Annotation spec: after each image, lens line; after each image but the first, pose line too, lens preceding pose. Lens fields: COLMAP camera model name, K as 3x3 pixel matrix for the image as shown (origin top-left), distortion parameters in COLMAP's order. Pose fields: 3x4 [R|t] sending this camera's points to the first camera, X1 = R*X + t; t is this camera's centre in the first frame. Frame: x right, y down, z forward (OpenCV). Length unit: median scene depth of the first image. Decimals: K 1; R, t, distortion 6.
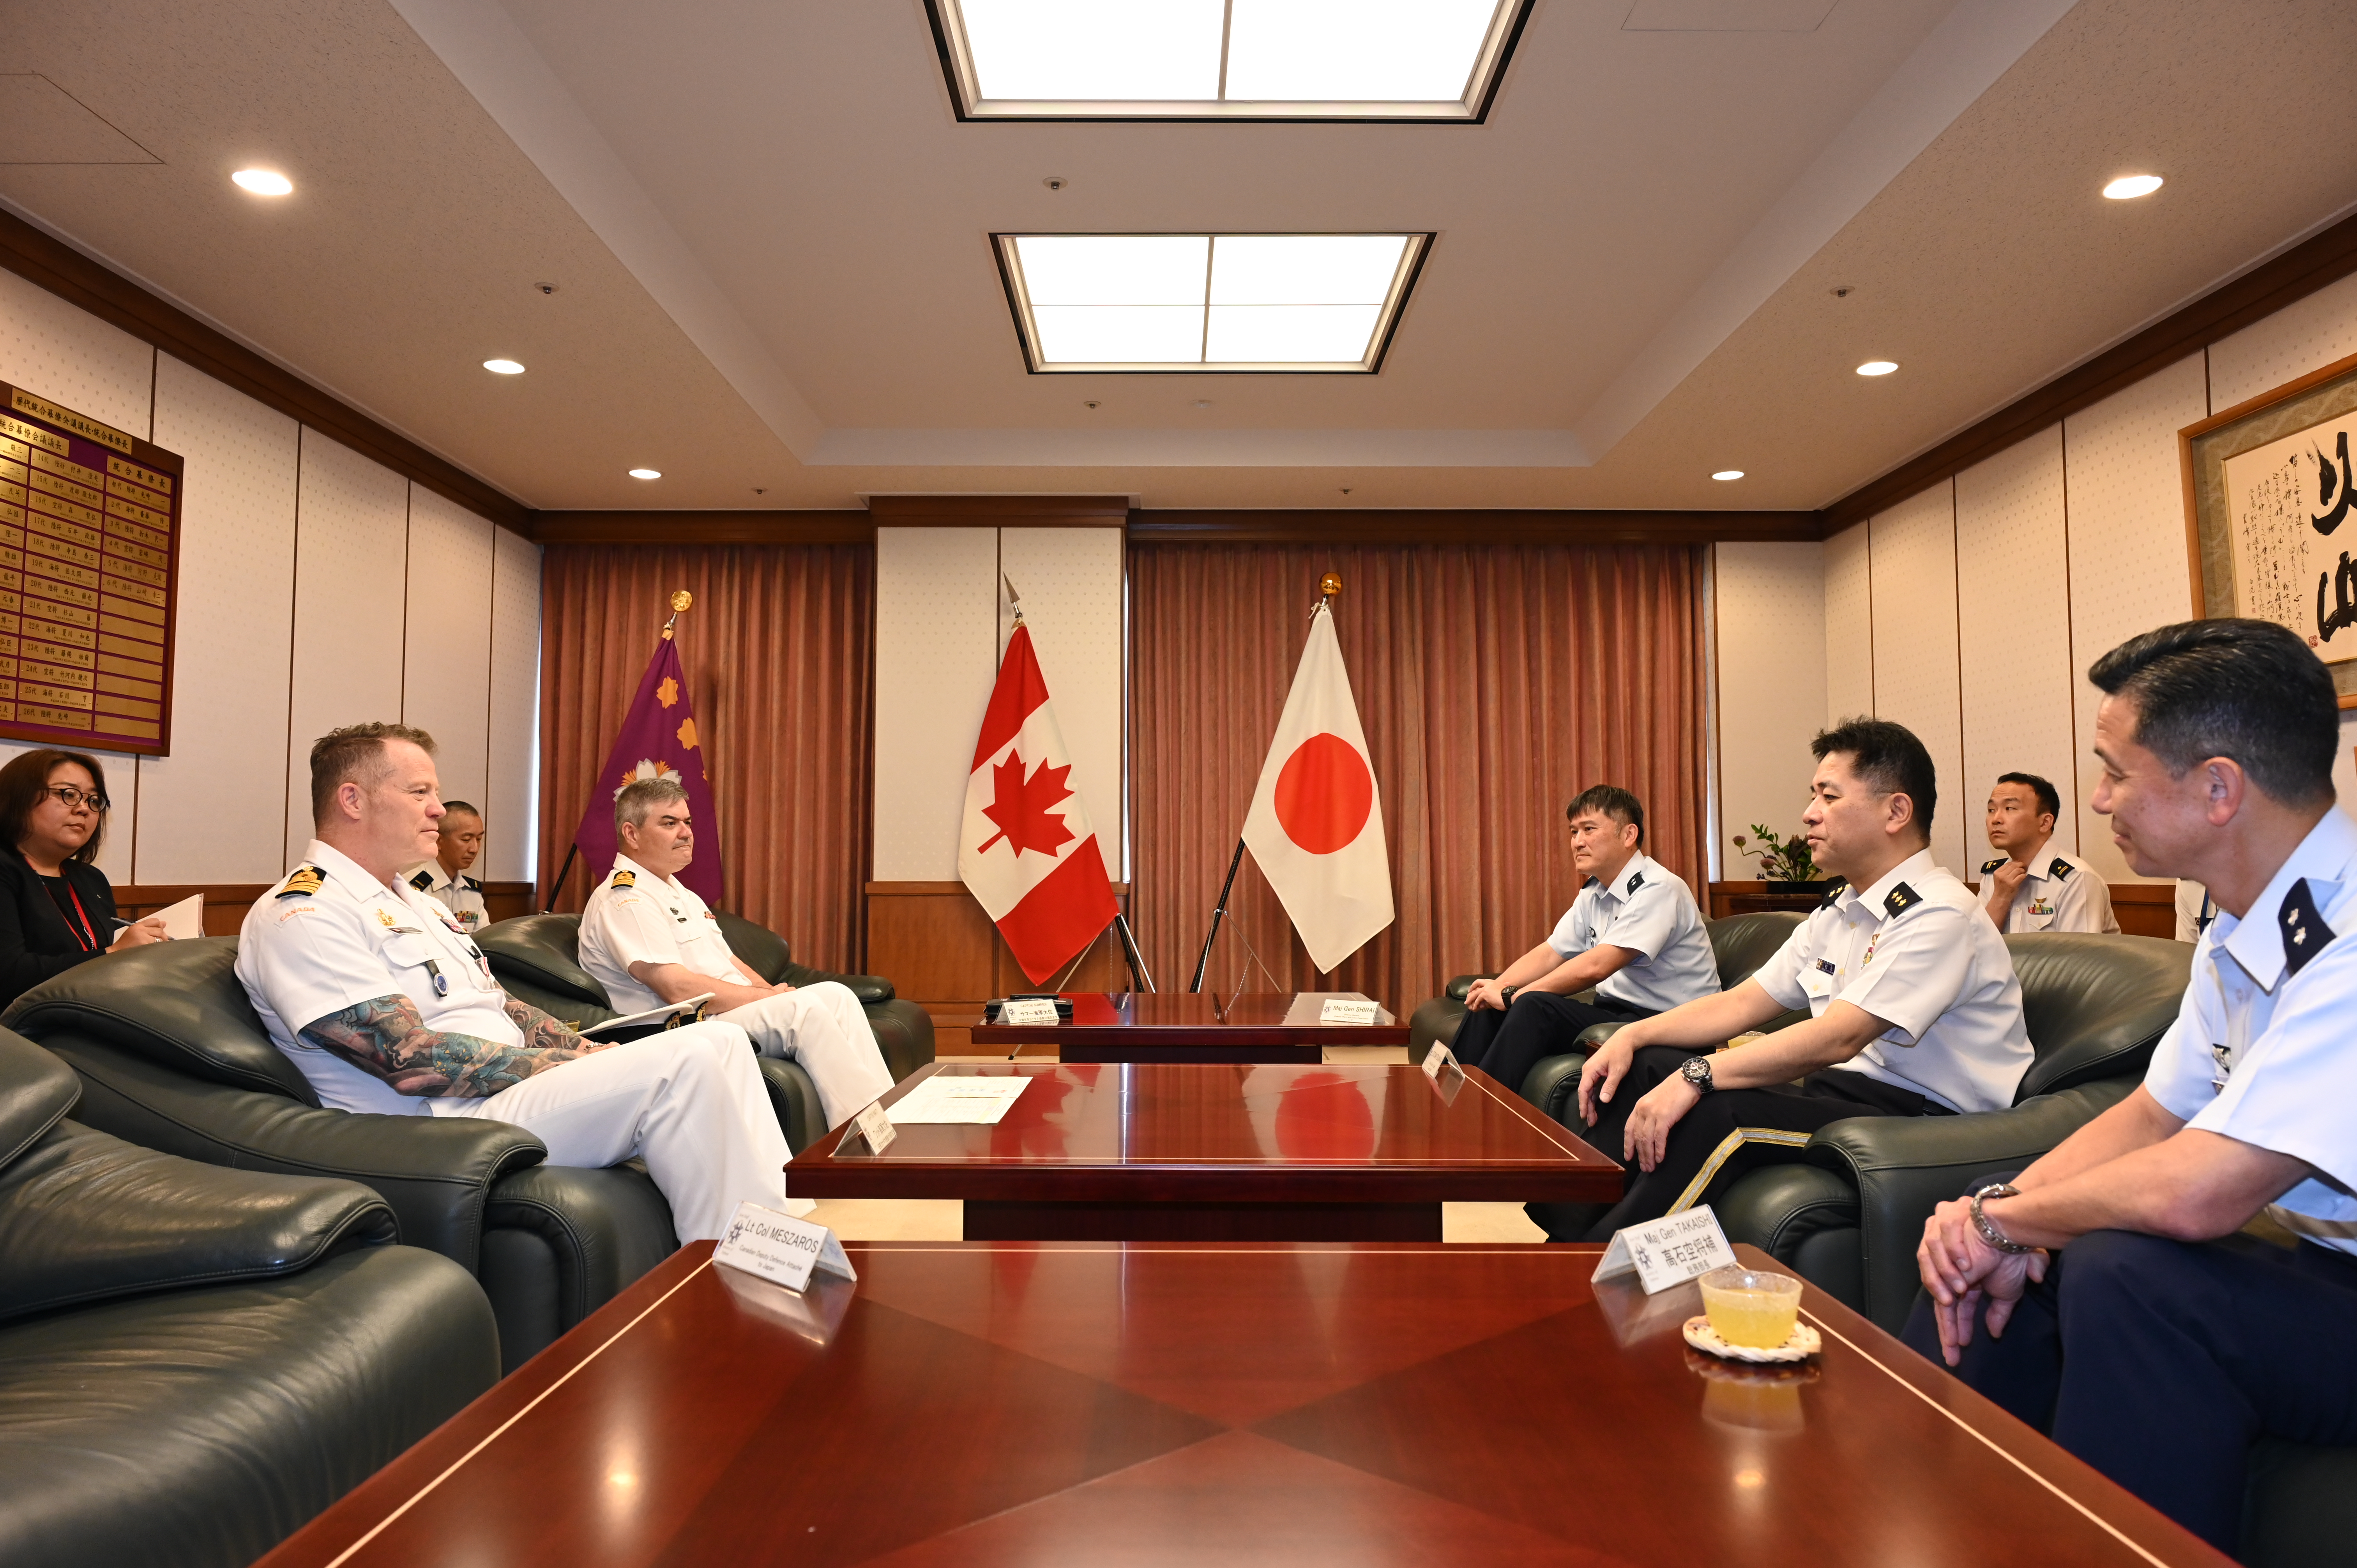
lens RADIAL K [[1620.3, 0, 1167.6], [0, 1620.3, 792.7], [0, 0, 1]] dist [0.009624, 0.000101]
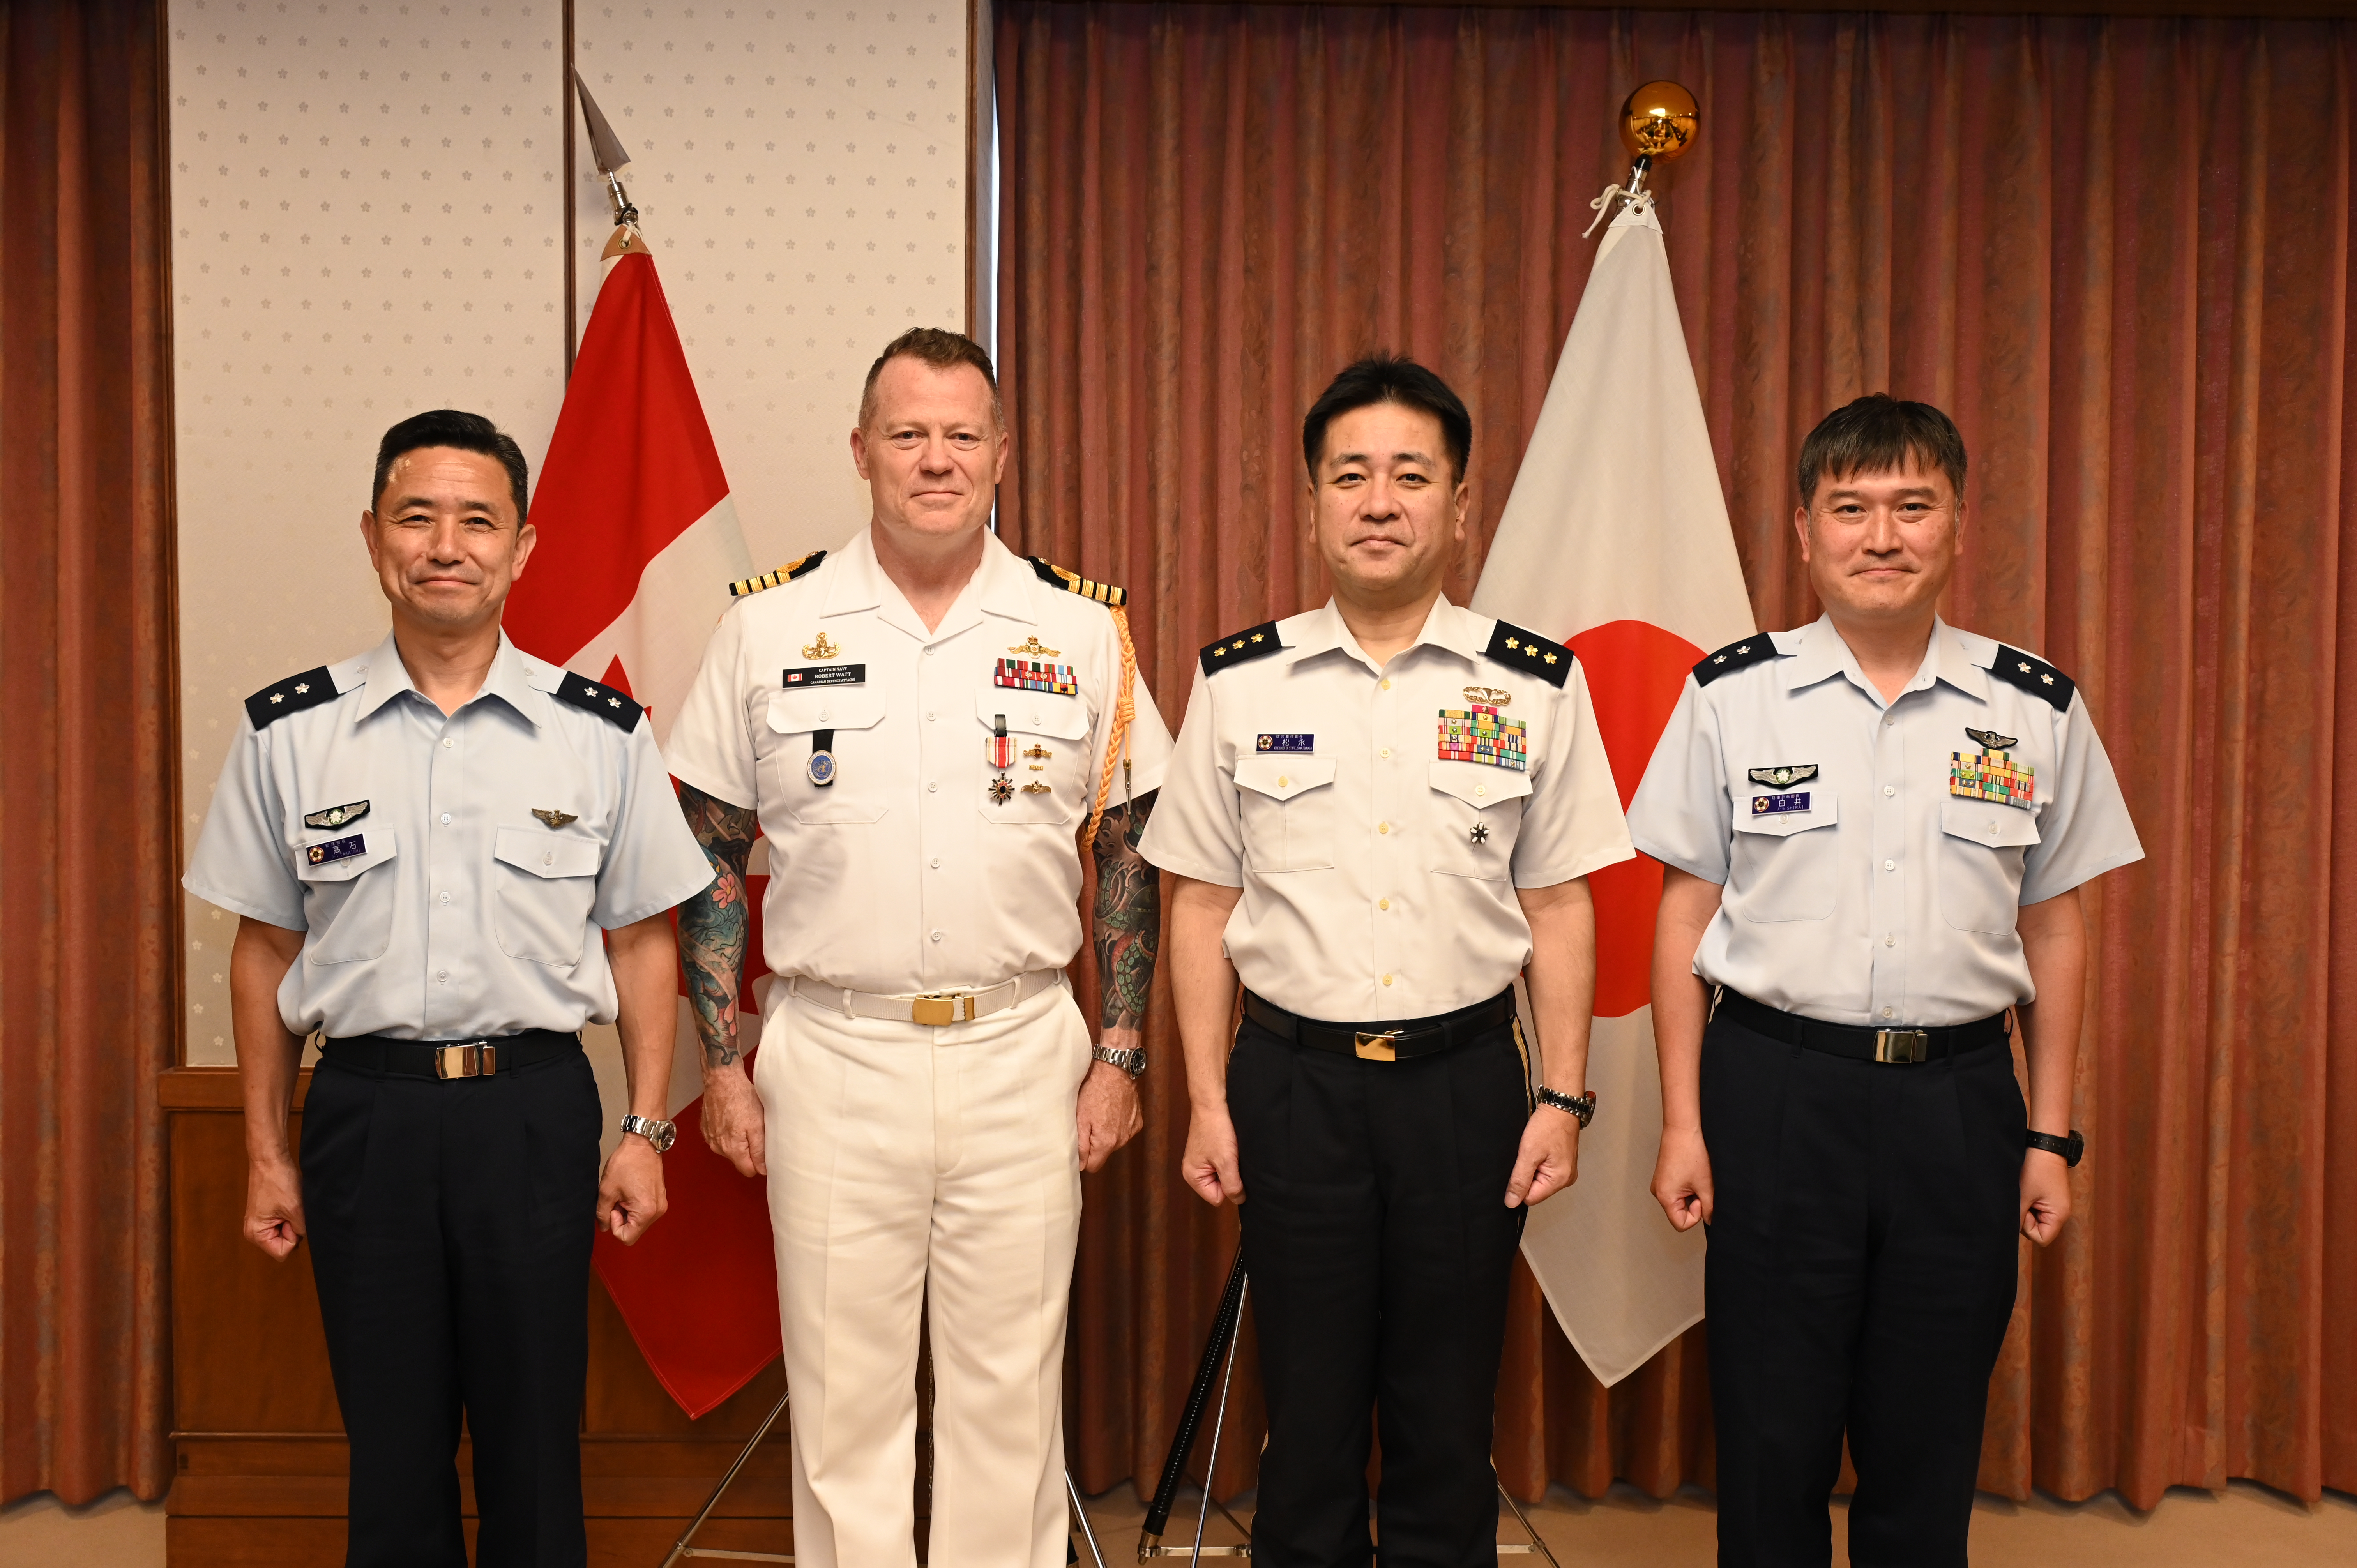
lens RADIAL K [[2376.9, 0, 1167.5], [0, 2376.9, 780.6], [0, 0, 1]] dist [0.007527, 0.000000]
pose [[0.999806, 0.007258, 0.018323, 0.001765], [-0.009218, 0.993976, 0.109212, -0.050524], [-0.017420, -0.109360, 0.993850, 0.510461]]
